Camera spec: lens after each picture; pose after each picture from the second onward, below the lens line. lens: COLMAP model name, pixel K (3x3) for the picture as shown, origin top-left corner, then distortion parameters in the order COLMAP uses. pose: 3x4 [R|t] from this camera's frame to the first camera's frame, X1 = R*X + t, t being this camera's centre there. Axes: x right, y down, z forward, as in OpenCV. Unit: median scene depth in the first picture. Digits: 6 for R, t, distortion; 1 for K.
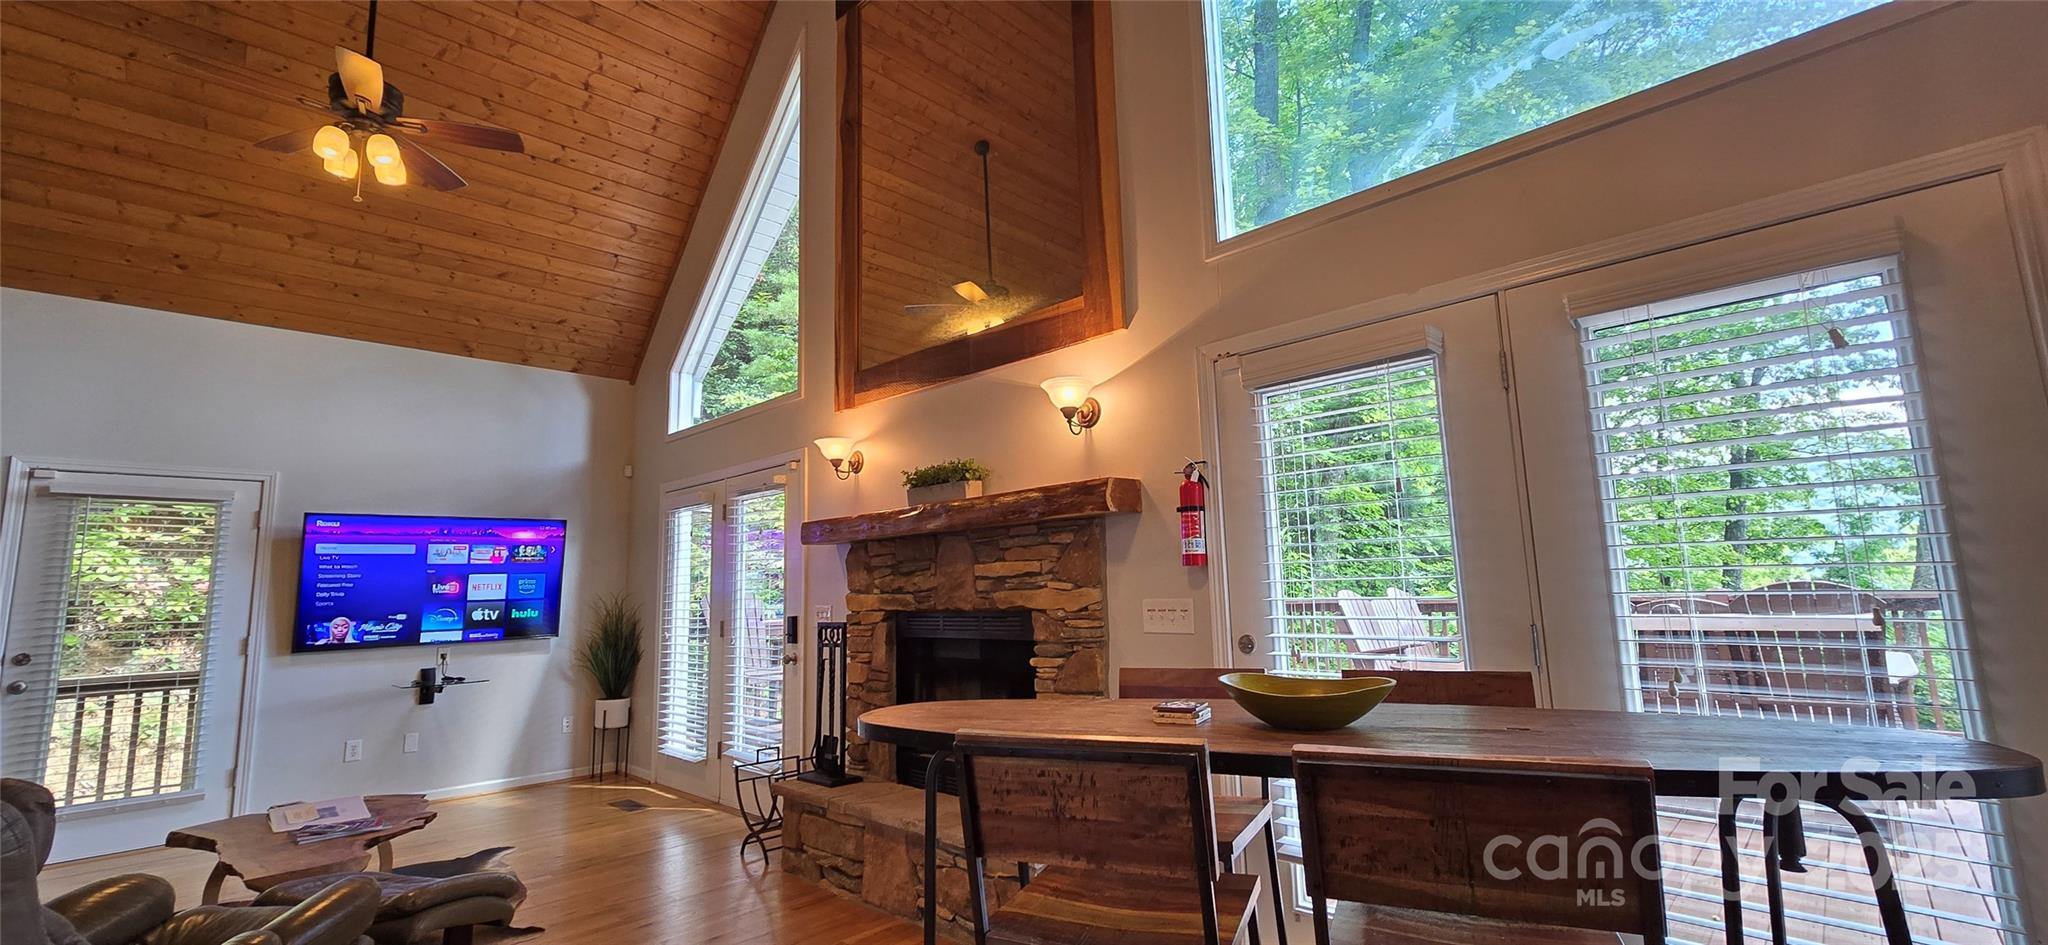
lens RADIAL K [[838.7, 0, 1028.3], [0, 838.7, 463.2], [0, 0, 1]] dist [0.000981, 0.000098]
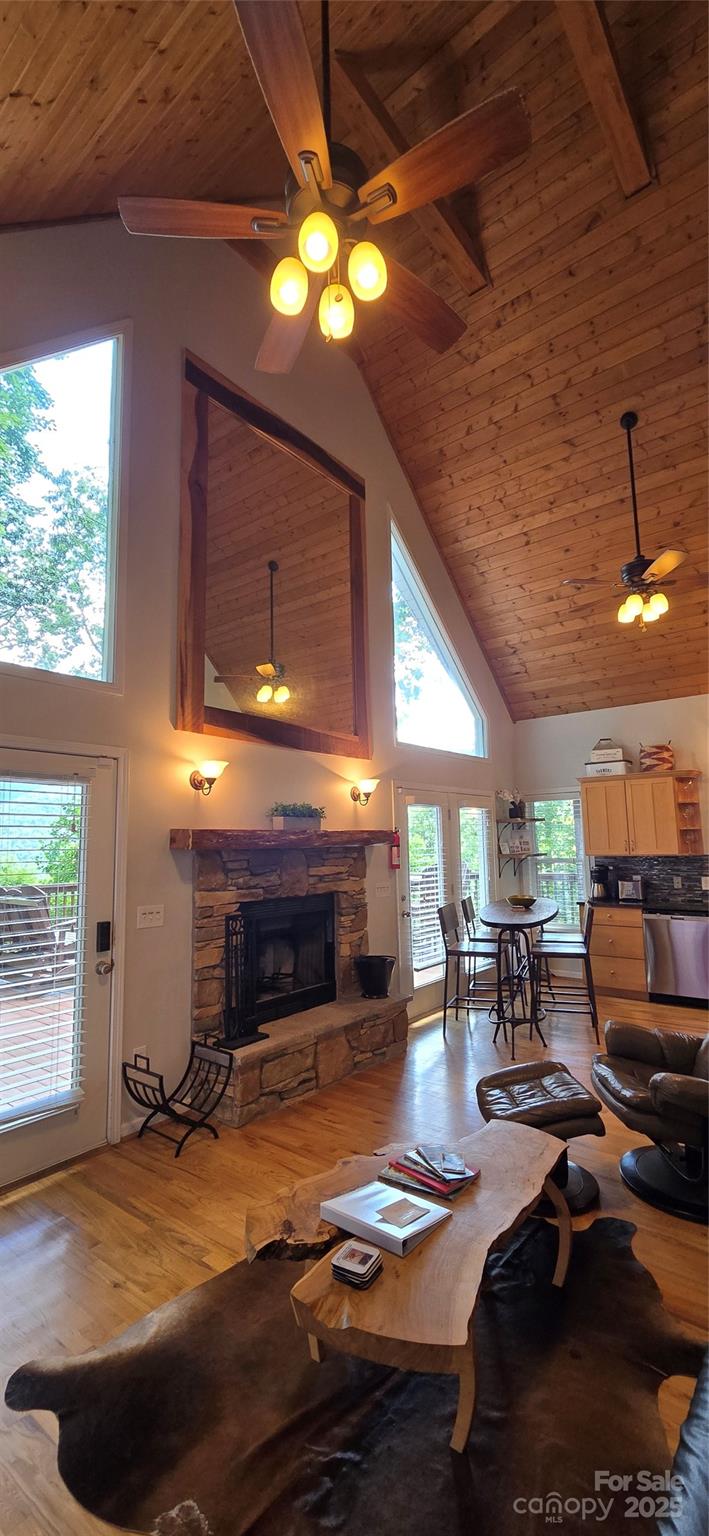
lens RADIAL K [[629.0, 0, 354.5], [0, 629.0, 768.0], [0, 0, 1]] dist [0.000981, 0.000098]
pose [[-0.096442, 0.159913, 0.982409, -1.306579], [-0.119869, 0.977960, -0.170956, 0.127241], [-0.988094, -0.134248, -0.075148, 1.014167]]
